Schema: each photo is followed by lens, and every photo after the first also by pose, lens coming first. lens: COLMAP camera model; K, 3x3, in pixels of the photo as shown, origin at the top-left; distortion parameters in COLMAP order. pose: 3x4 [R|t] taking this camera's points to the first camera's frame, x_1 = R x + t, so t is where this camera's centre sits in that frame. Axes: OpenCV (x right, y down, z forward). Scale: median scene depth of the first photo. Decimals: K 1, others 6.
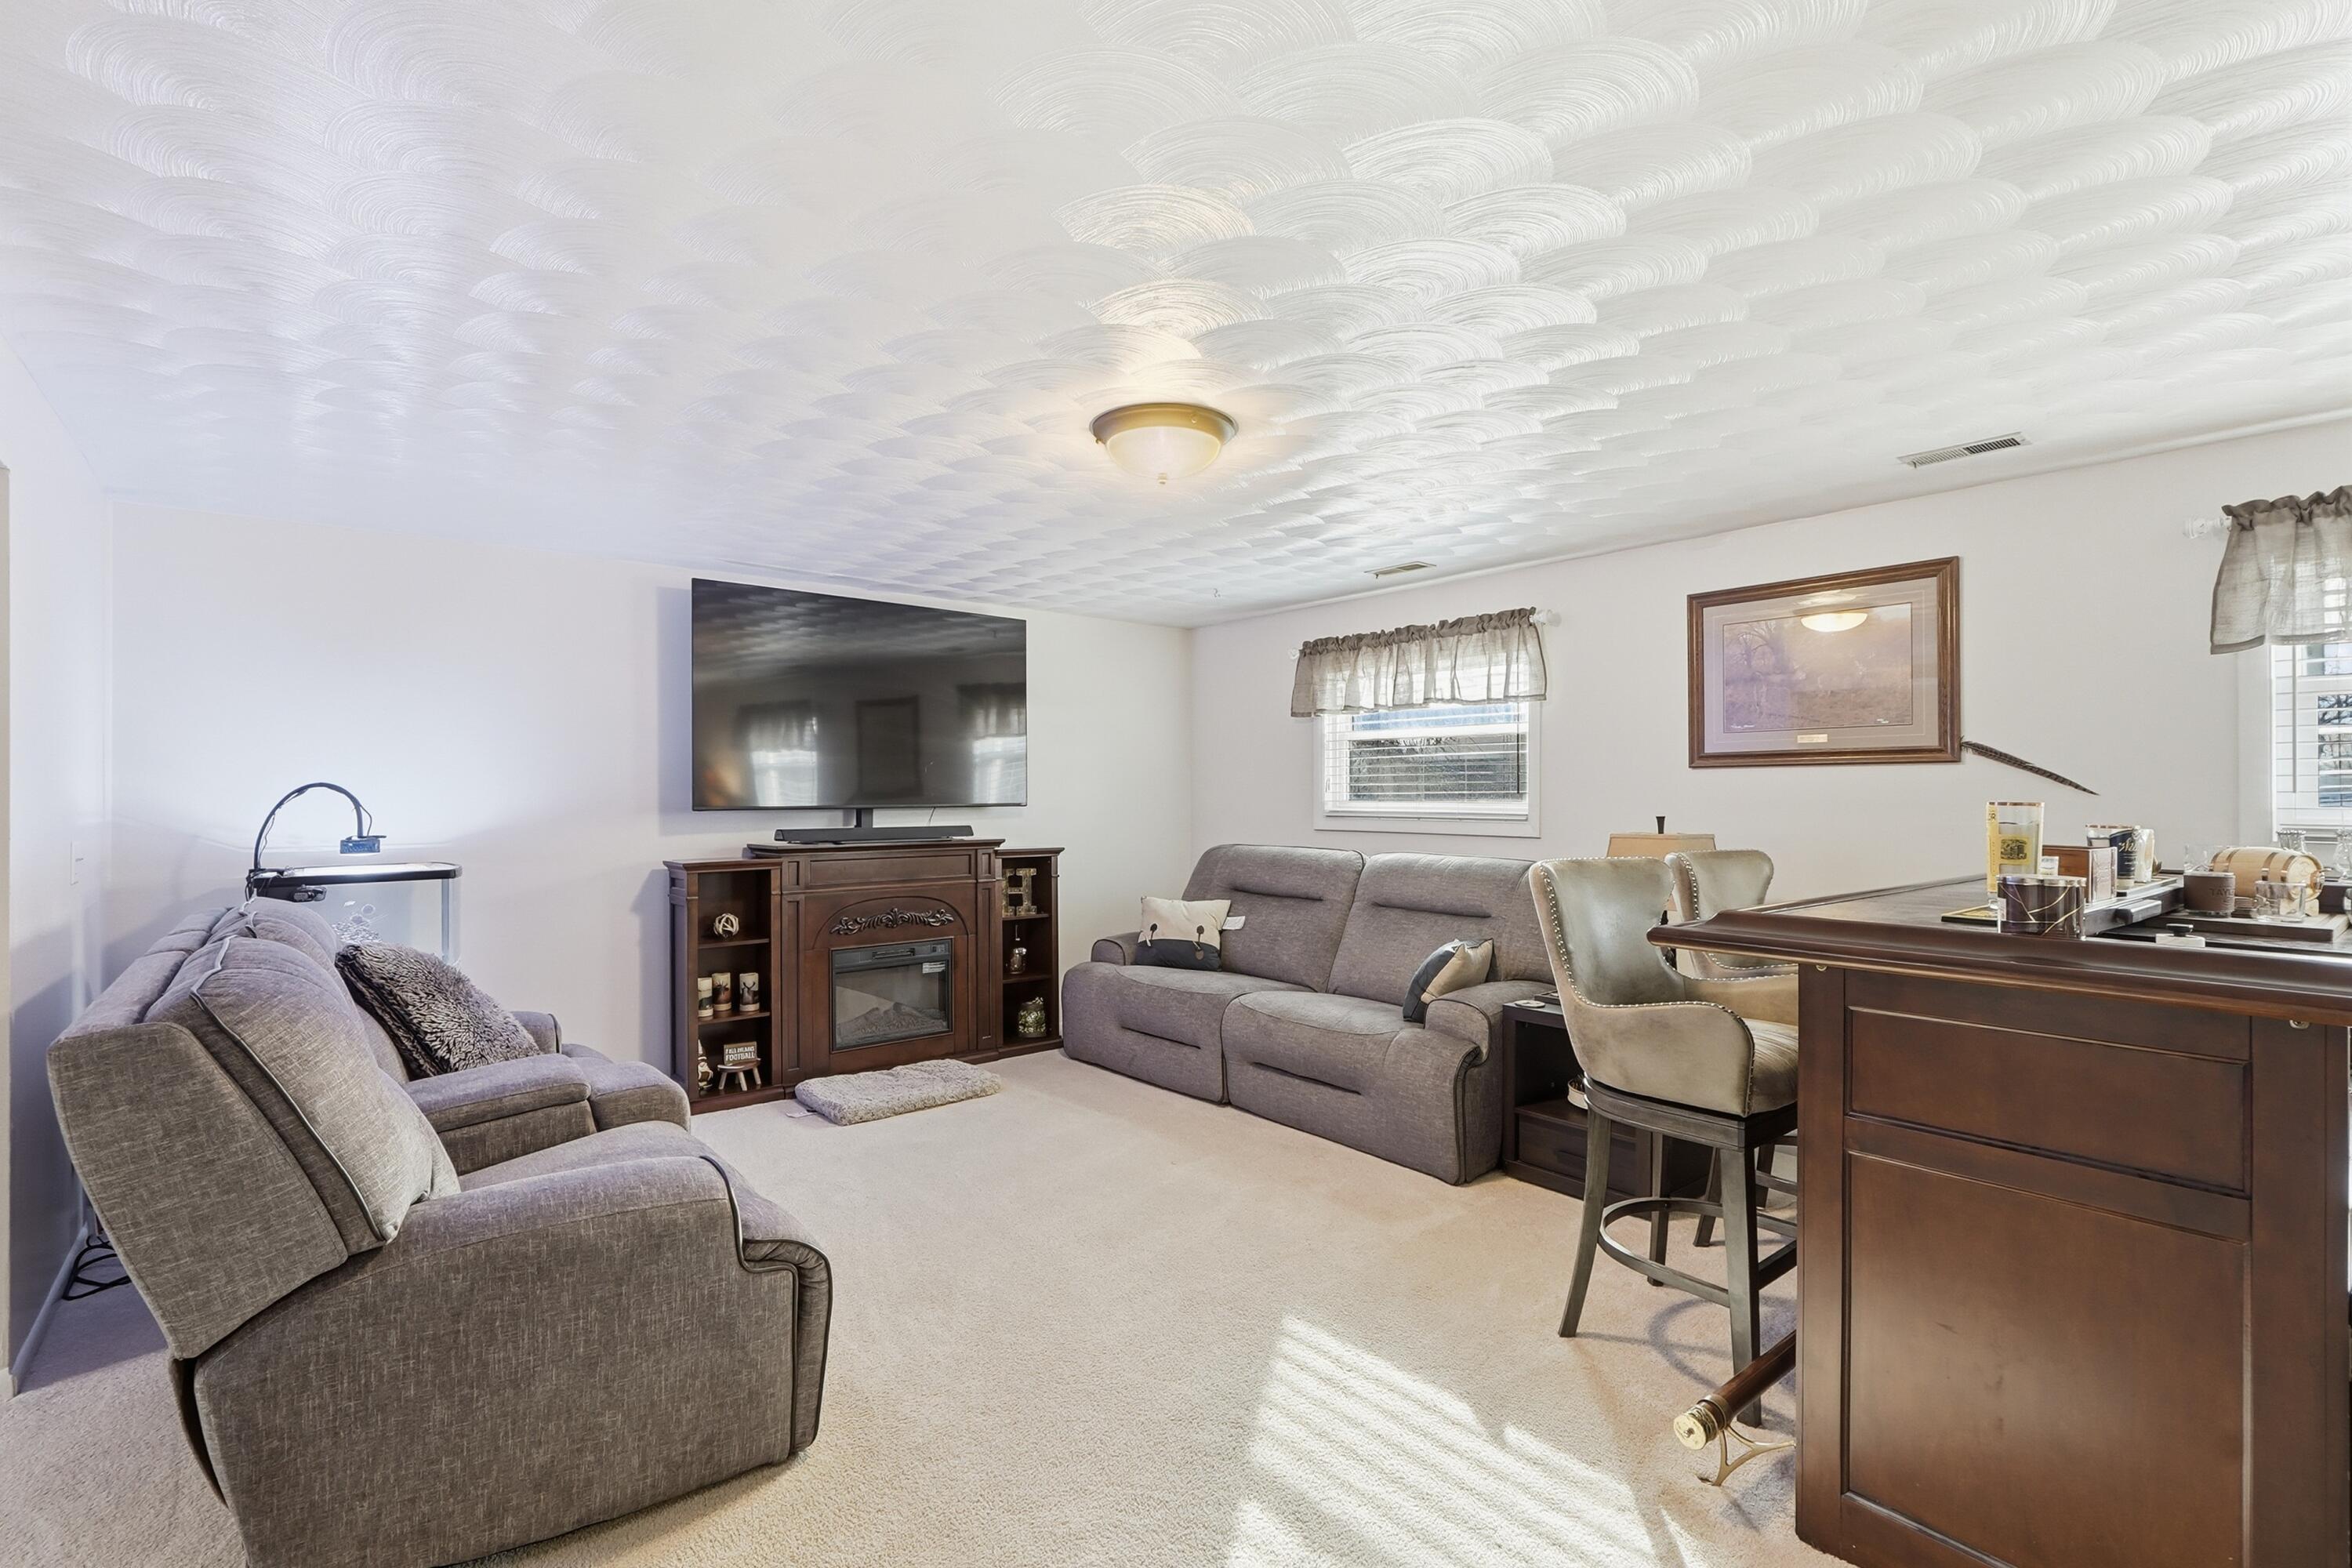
lens RADIAL K [[1085.7, 0, 1172.6], [0, 1085.7, 795.5], [0, 0, 1]] dist [-0.005980, -0.000527]
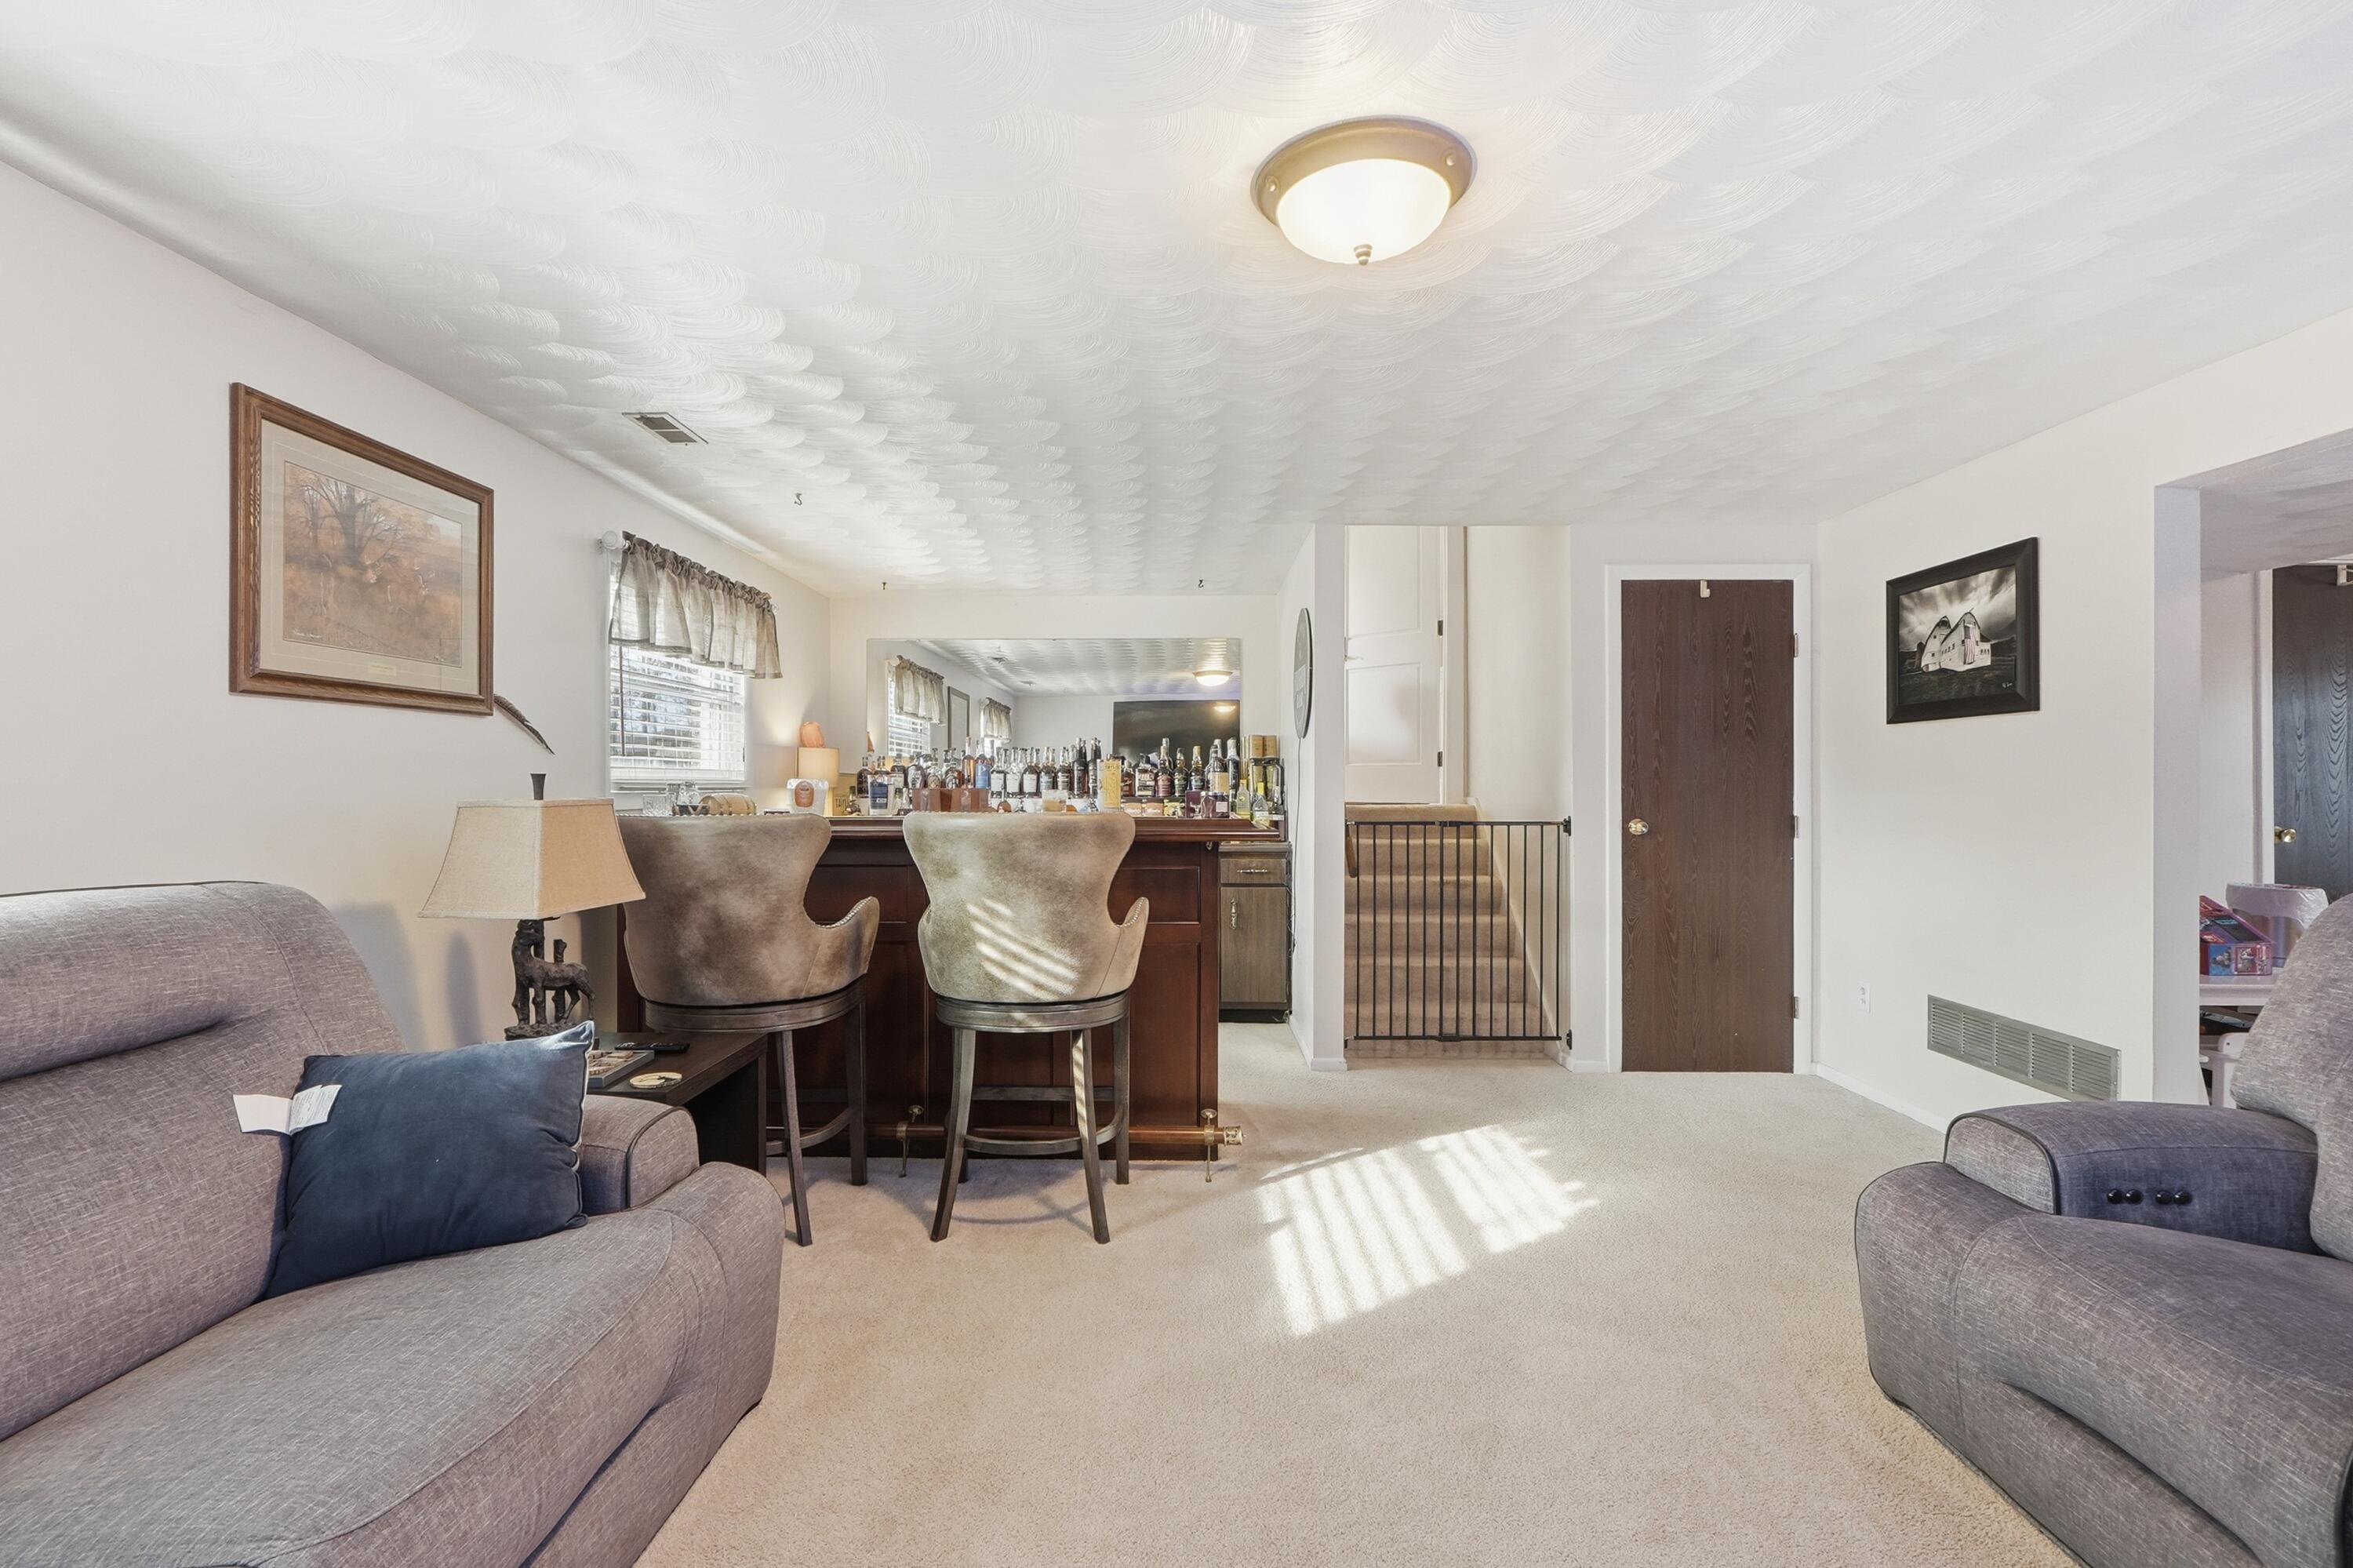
lens RADIAL K [[1086.2, 0, 1174.5], [0, 1086.2, 773.6], [0, 0, 1]] dist [-0.005980, -0.000527]
pose [[-0.765412, 0.011463, 0.643439, -0.289706], [0.007857, 0.999933, -0.008467, 0.028670], [-0.643493, -0.001426, -0.765451, 1.308685]]
